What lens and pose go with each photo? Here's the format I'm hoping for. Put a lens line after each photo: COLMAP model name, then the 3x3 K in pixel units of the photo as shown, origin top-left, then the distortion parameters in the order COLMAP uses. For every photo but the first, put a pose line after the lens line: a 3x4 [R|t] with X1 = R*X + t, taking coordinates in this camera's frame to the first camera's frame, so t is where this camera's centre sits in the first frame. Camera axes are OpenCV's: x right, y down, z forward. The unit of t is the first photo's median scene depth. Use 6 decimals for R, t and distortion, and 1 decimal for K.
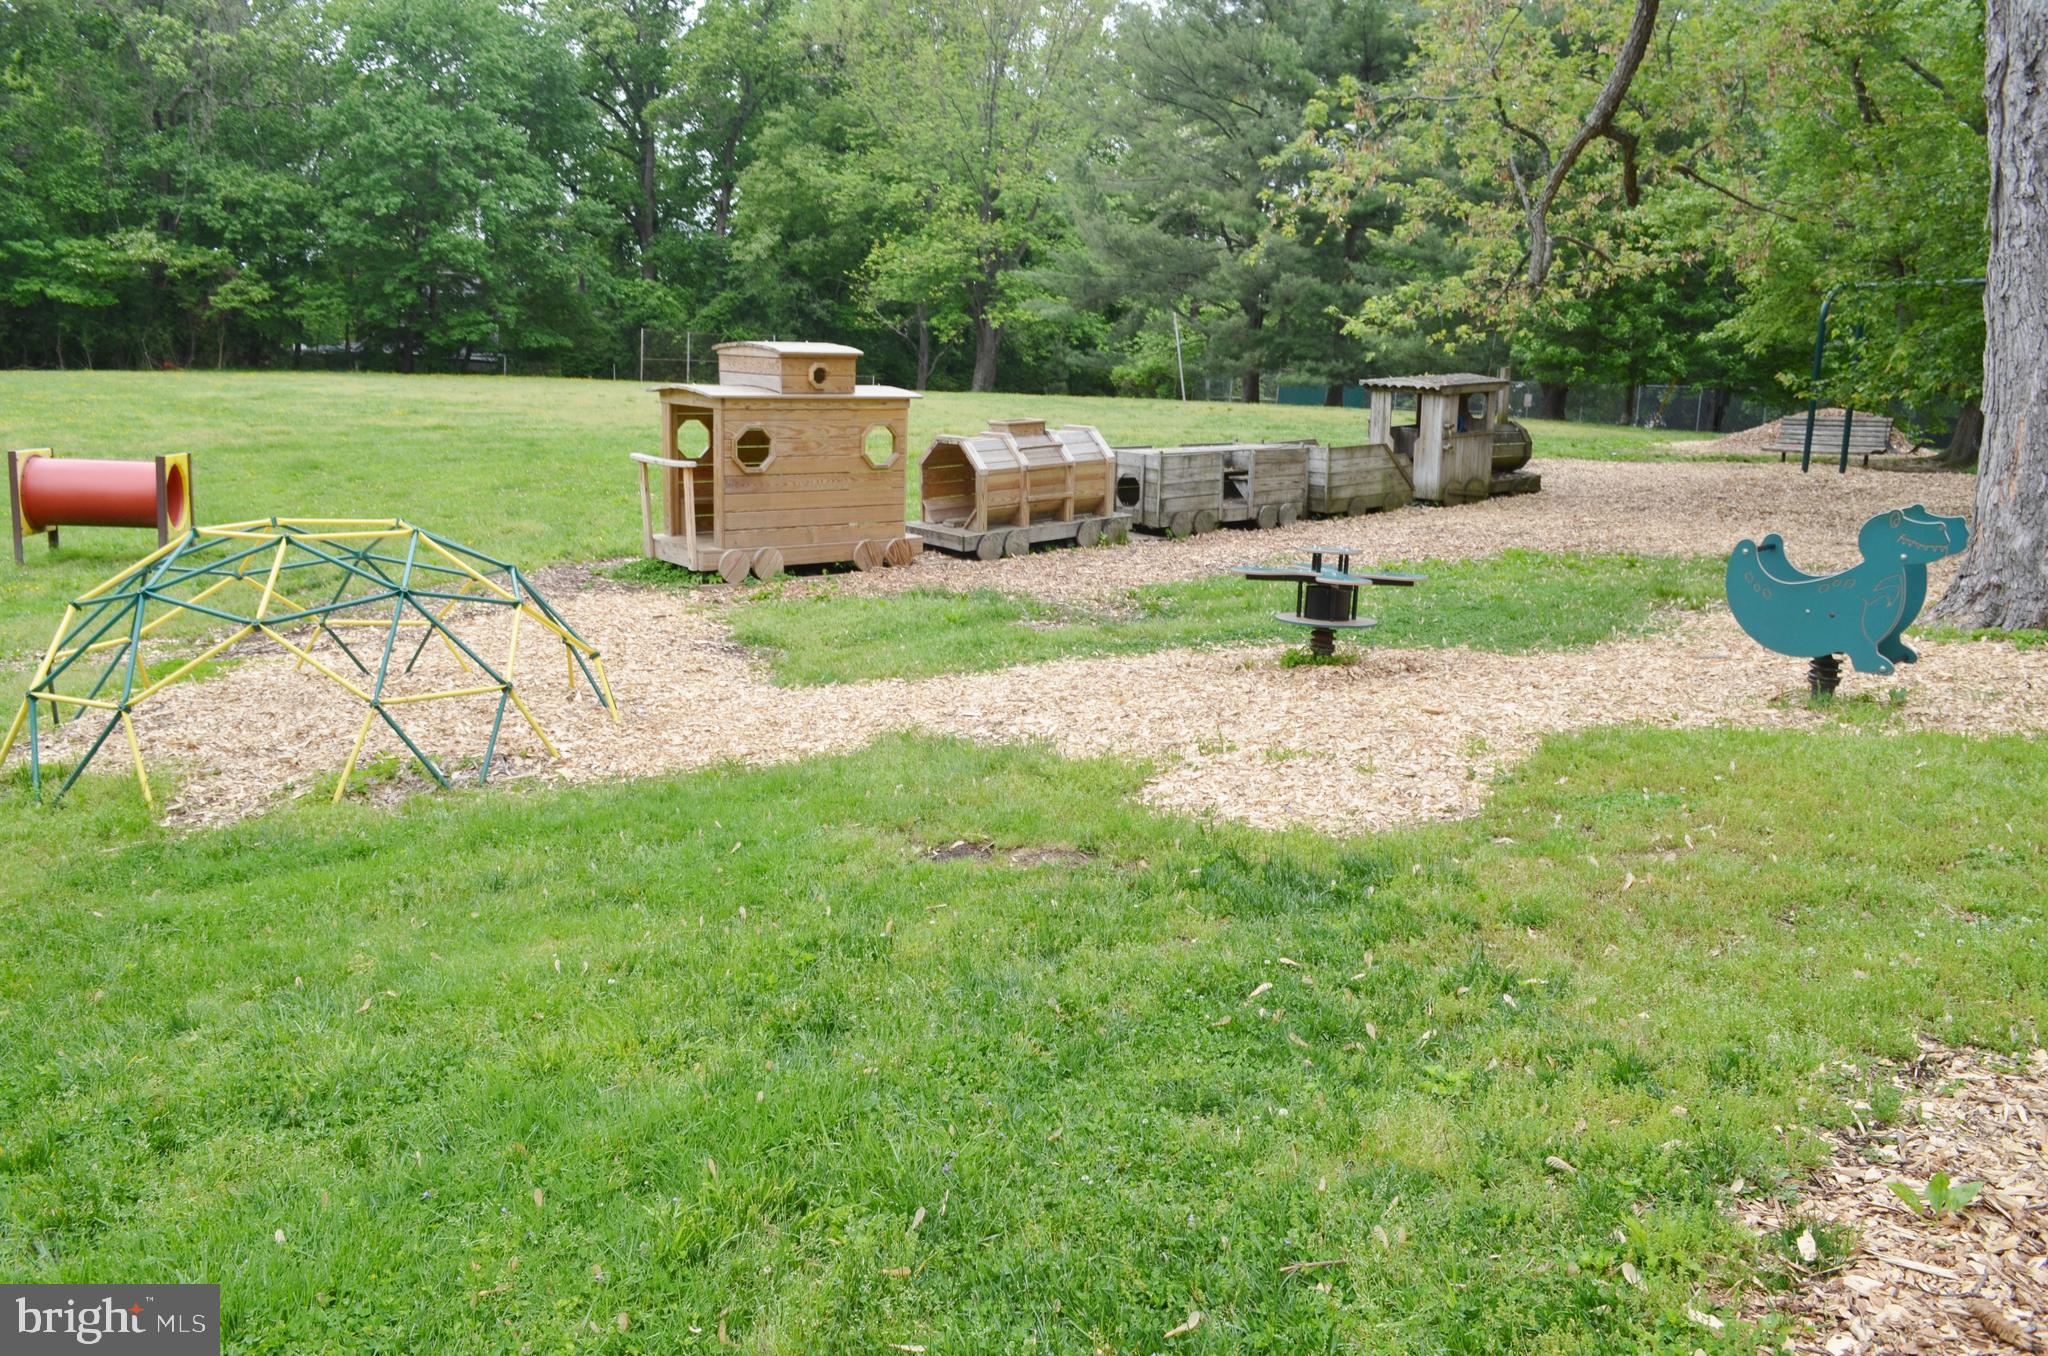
lens RADIAL K [[1599.9, 0, 1024.0], [0, 1599.9, 678.0], [0, 0, 1]] dist [-0.009427, 0.006956]
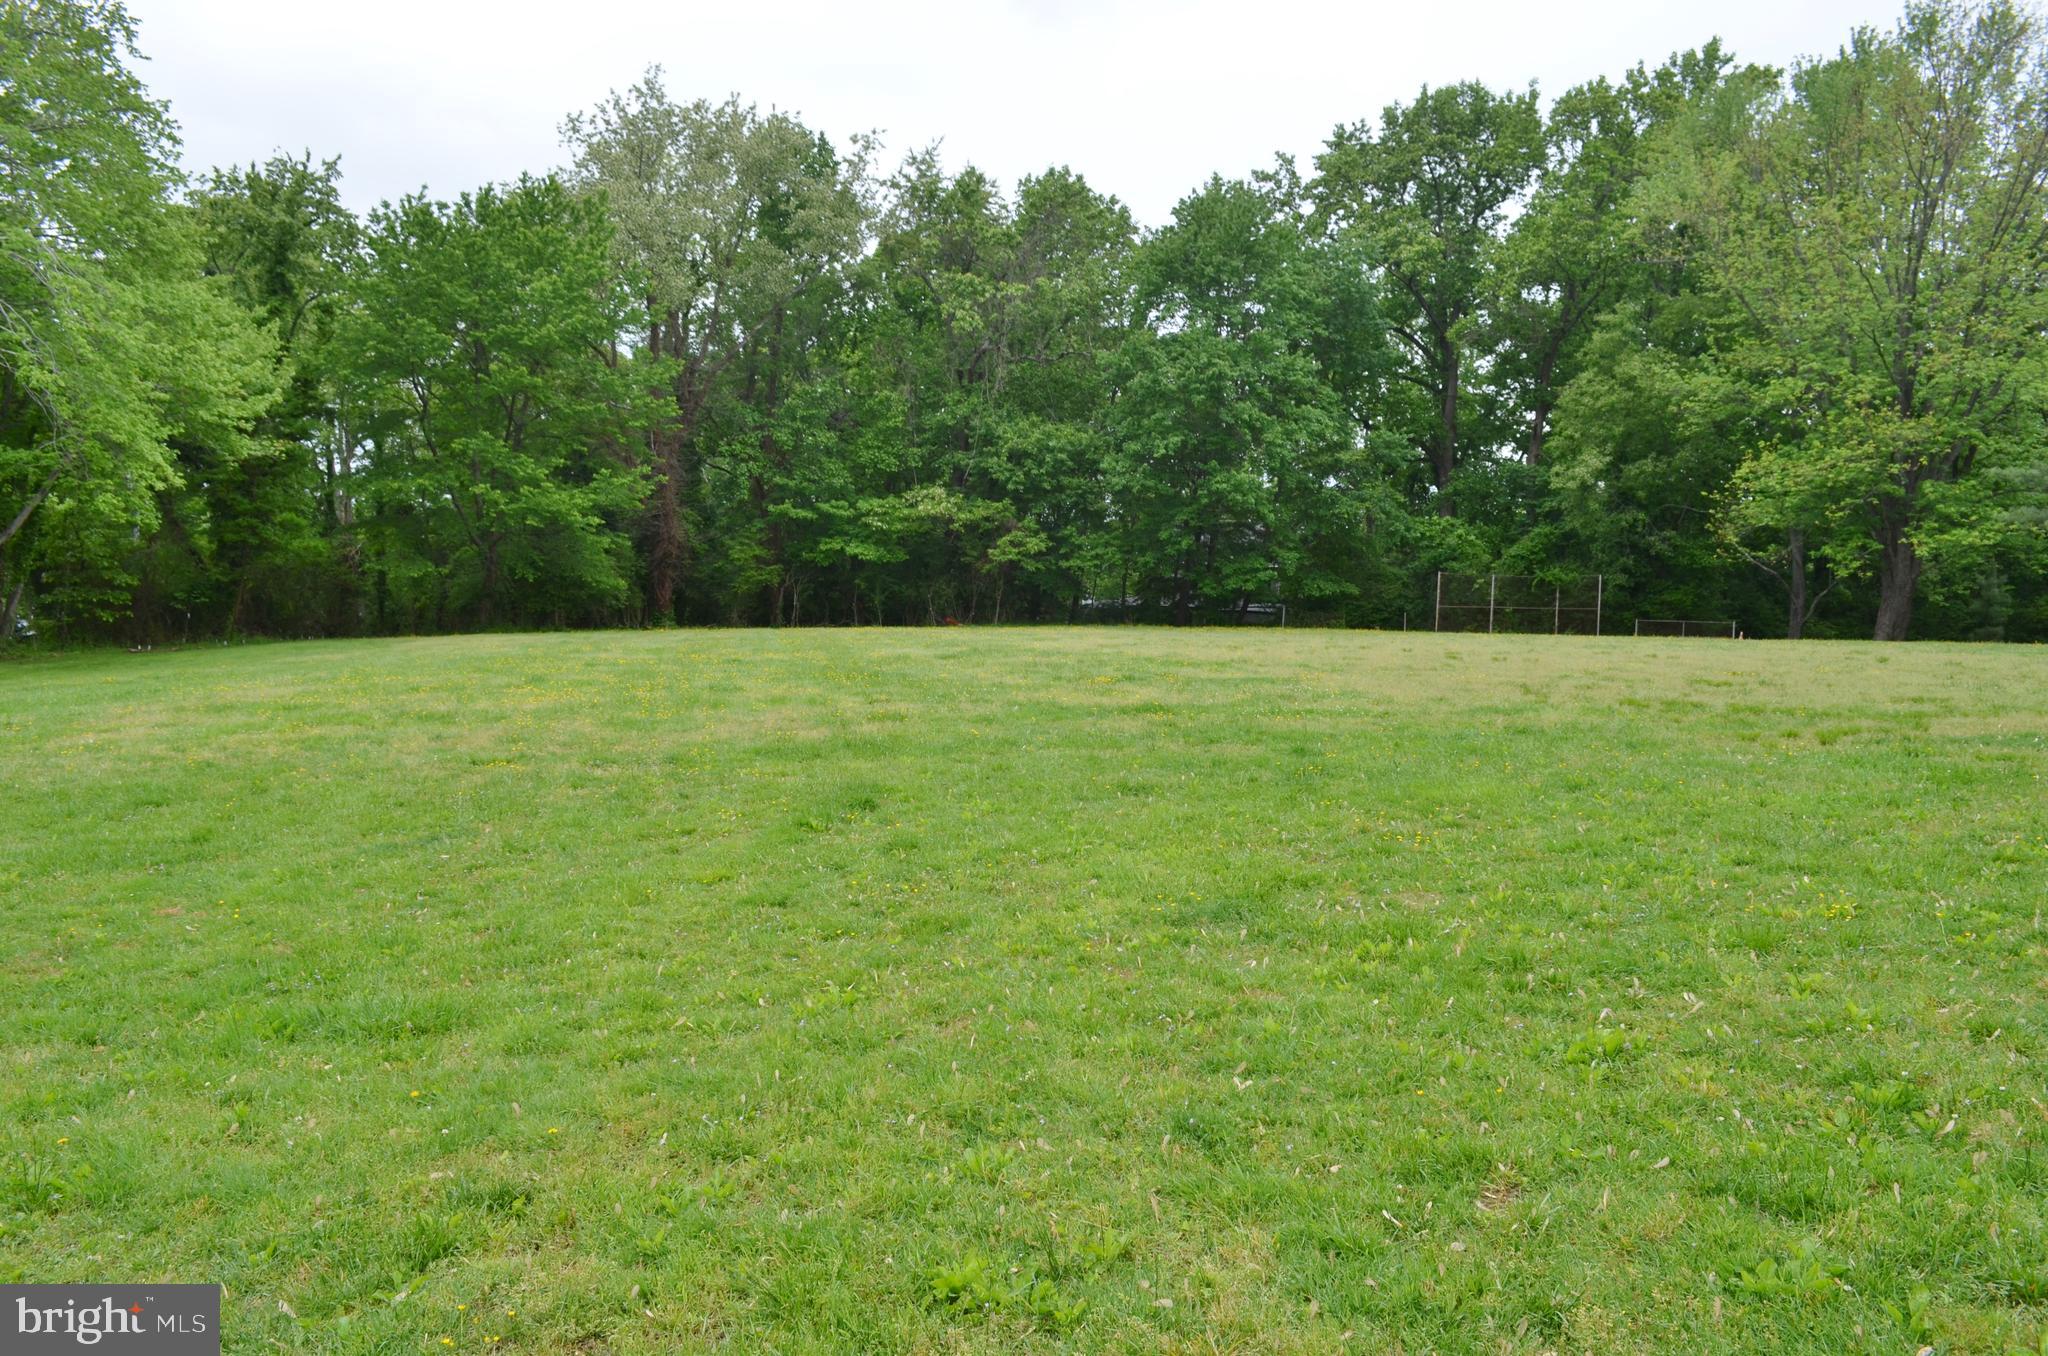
lens RADIAL K [[1599.9, 0, 1024.0], [0, 1599.9, 678.0], [0, 0, 1]] dist [-0.009427, 0.006956]
pose [[0.890068, 0.002015, -0.455824, -0.050147], [-0.072566, 0.987864, -0.137330, -0.030598], [0.450015, 0.155311, 0.879412, 0.167838]]
